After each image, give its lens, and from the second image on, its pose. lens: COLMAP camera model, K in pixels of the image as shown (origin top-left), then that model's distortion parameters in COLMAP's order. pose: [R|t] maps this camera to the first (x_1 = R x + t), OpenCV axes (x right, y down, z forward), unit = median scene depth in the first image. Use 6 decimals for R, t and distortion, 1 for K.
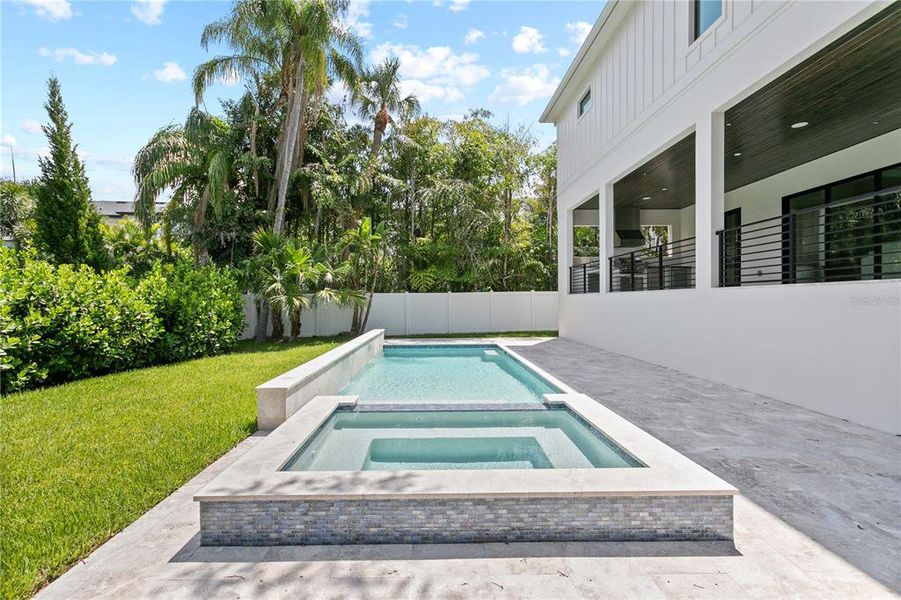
lens RADIAL K [[429.4, 0, 446.8], [0, 429.4, 303.9], [0, 0, 1]] dist [0.002788, 0.000481]
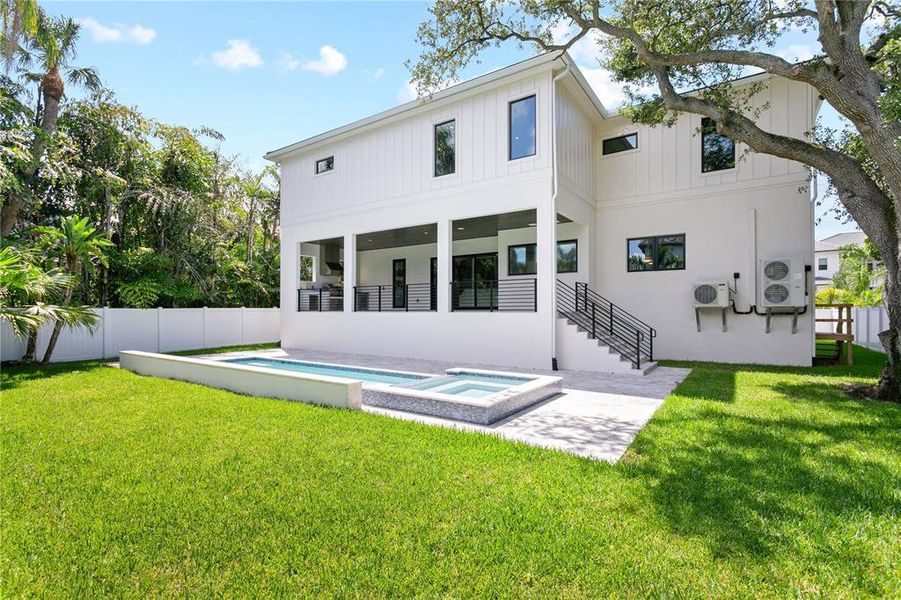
lens RADIAL K [[429.4, 0, 446.8], [0, 429.4, 303.9], [0, 0, 1]] dist [0.002788, 0.000481]
pose [[0.582524, 0.018381, 0.812606, -0.424231], [0.004766, 0.999650, -0.026029, -0.010024], [-0.812800, 0.019035, 0.582232, -0.038409]]
